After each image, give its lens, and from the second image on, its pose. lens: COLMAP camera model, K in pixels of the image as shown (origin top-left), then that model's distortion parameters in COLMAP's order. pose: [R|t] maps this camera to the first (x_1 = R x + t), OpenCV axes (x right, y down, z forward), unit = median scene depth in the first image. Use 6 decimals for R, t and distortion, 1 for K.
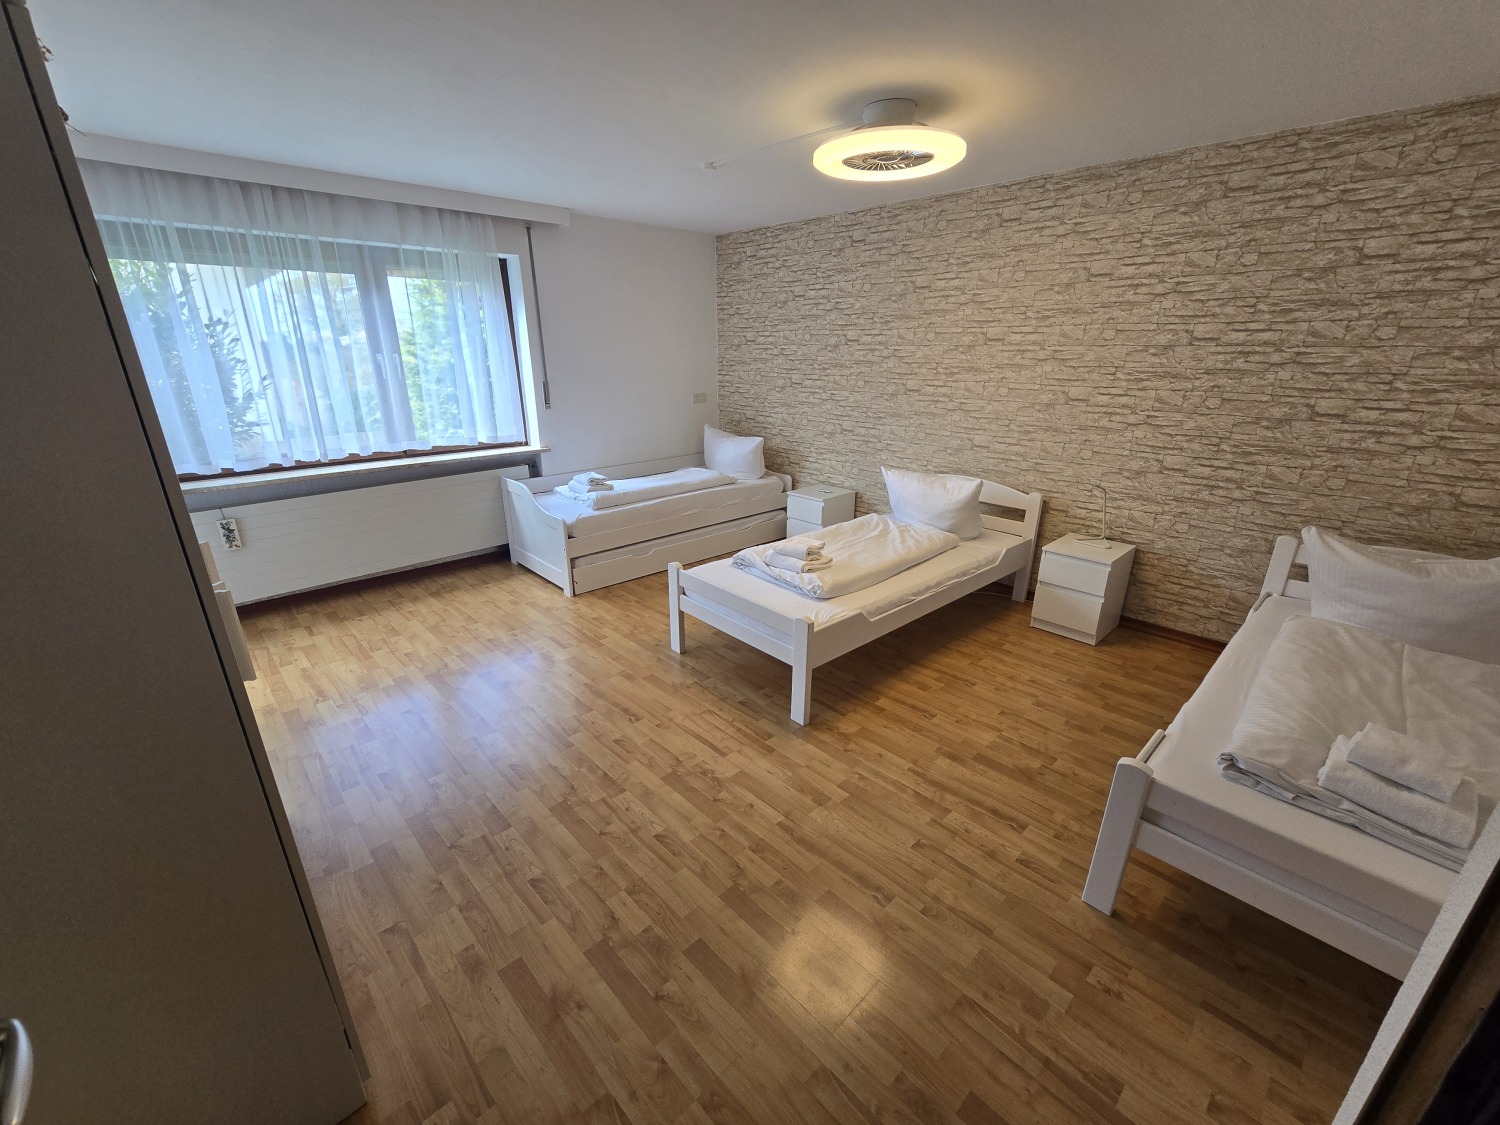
lens RADIAL K [[611.3, 0, 741.9], [0, 611.3, 566.8], [0, 0, 1]] dist [-0.008549, -0.000997]
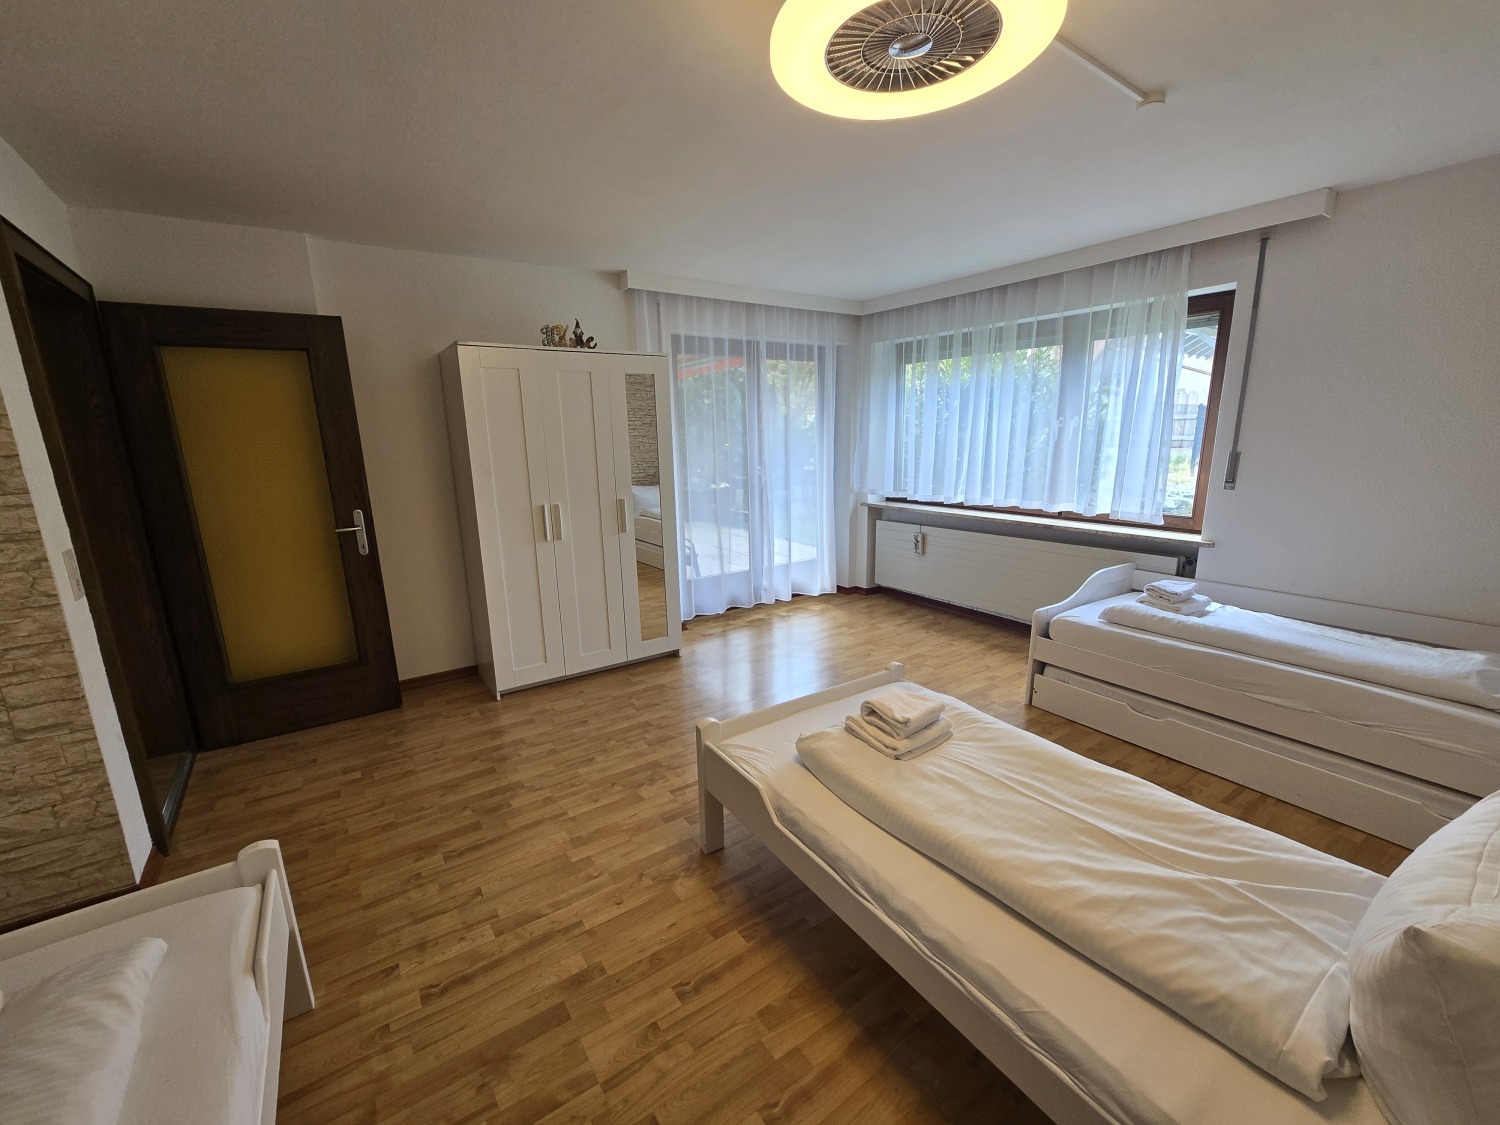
lens RADIAL K [[611.3, 0, 740.5], [0, 611.3, 572.3], [0, 0, 1]] dist [-0.008549, -0.000997]
pose [[-0.153293, 0.226185, -0.961947, 0.810540], [-0.314186, 0.911784, 0.264458, -0.320422], [0.936904, 0.342769, -0.068706, 0.984553]]
